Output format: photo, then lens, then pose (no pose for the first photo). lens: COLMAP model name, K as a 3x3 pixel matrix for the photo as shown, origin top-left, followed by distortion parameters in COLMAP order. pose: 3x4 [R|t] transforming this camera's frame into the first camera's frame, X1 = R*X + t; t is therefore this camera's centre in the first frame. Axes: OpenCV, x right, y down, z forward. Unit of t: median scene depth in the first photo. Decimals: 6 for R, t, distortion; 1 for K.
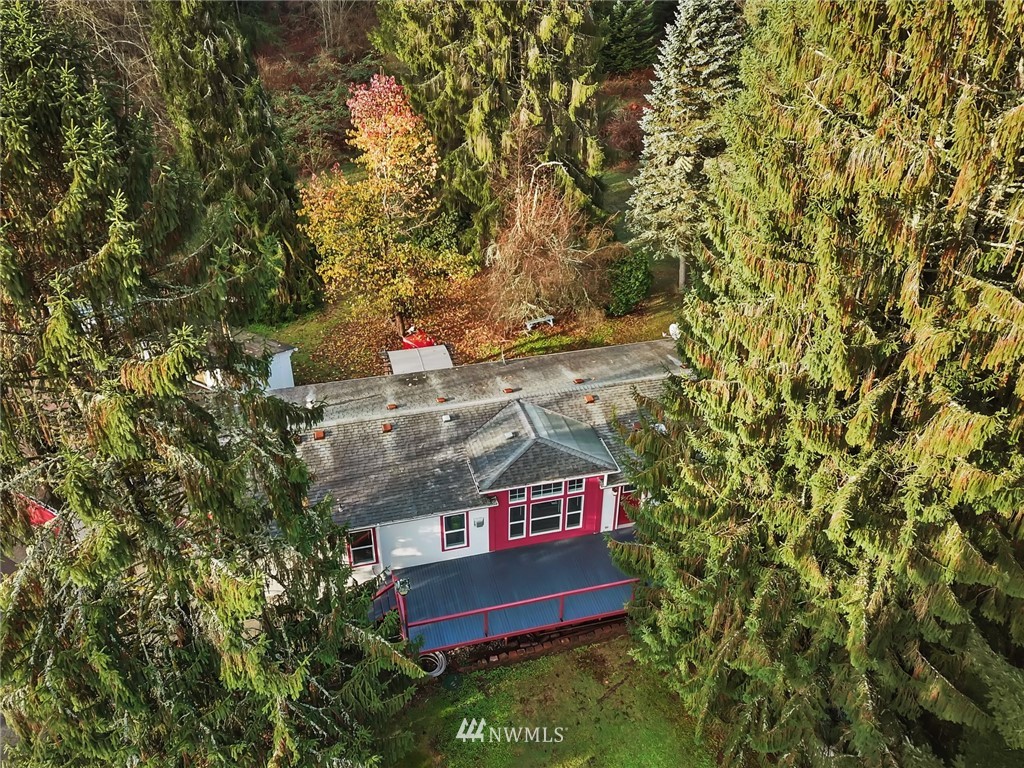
lens RADIAL K [[802.4, 0, 516.6], [0, 802.4, 383.5], [0, 0, 1]] dist [0.013329, -0.007415]
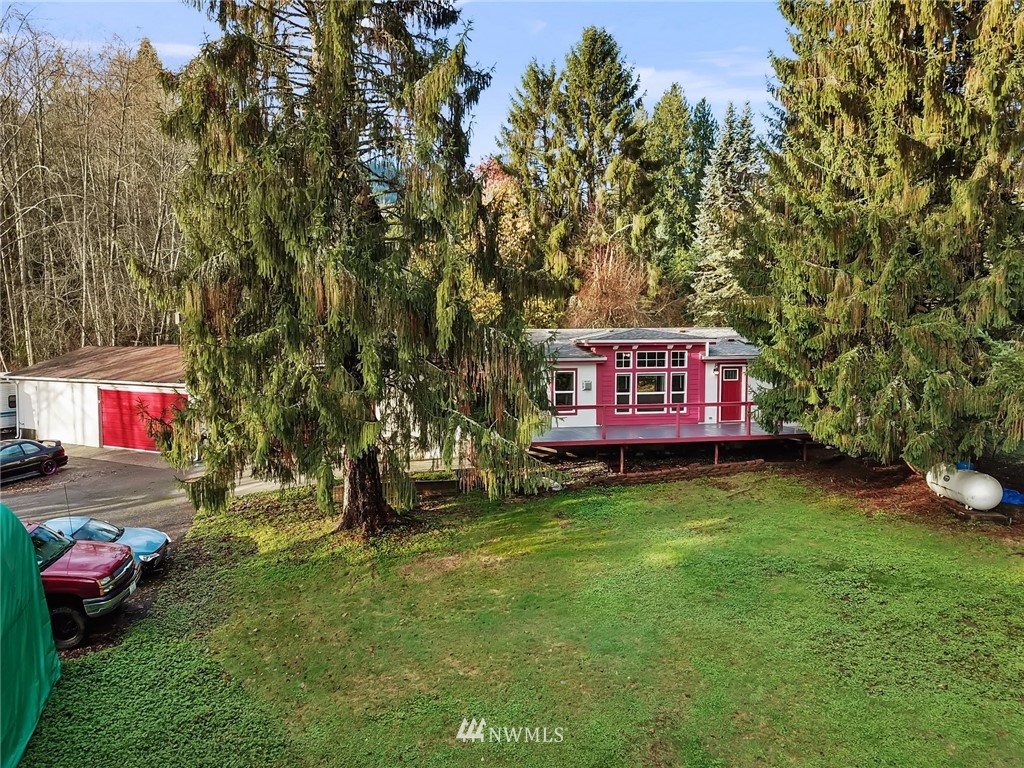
lens RADIAL K [[802.4, 0, 486.1], [0, 802.4, 389.2], [0, 0, 1]] dist [0.013329, -0.007415]
pose [[0.997493, -0.005201, -0.070569, -0.101989], [-0.029253, 0.877770, -0.478189, 0.665034], [0.064431, 0.479054, 0.875417, 0.083259]]
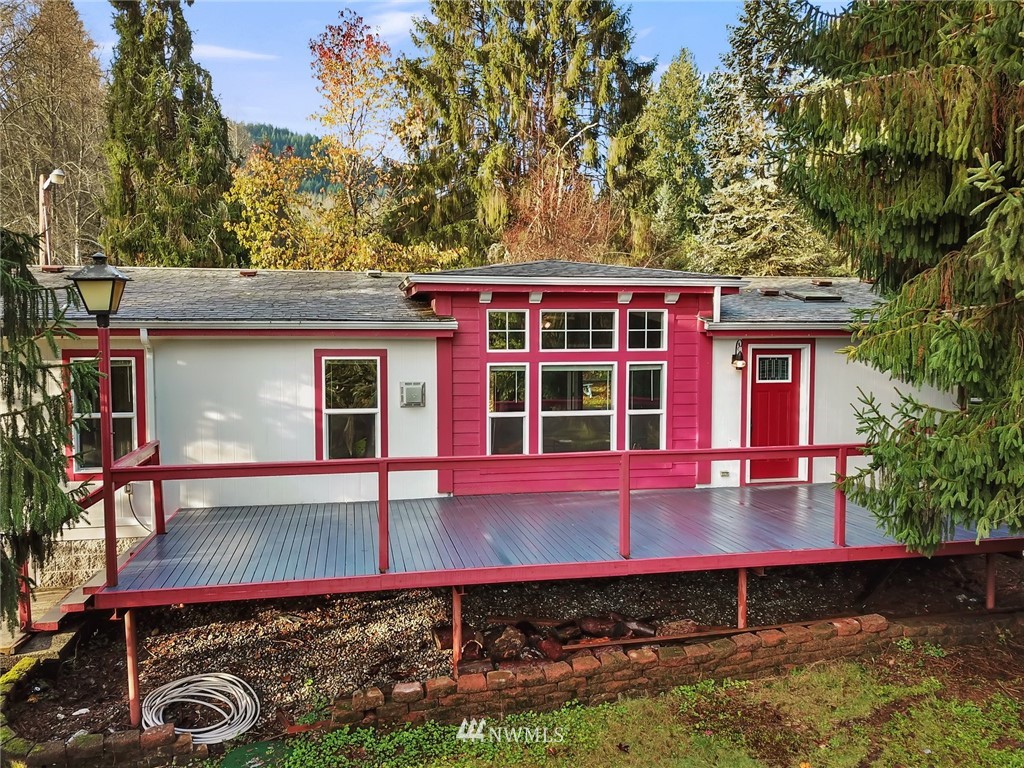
lens RADIAL K [[802.4, 0, 503.7], [0, 802.4, 386.1], [0, 0, 1]] dist [0.013329, -0.007415]
pose [[0.997708, -0.004265, -0.067533, 0.026579], [-0.029428, 0.871349, -0.489780, 0.361889], [0.060934, 0.490645, 0.869227, 0.632455]]
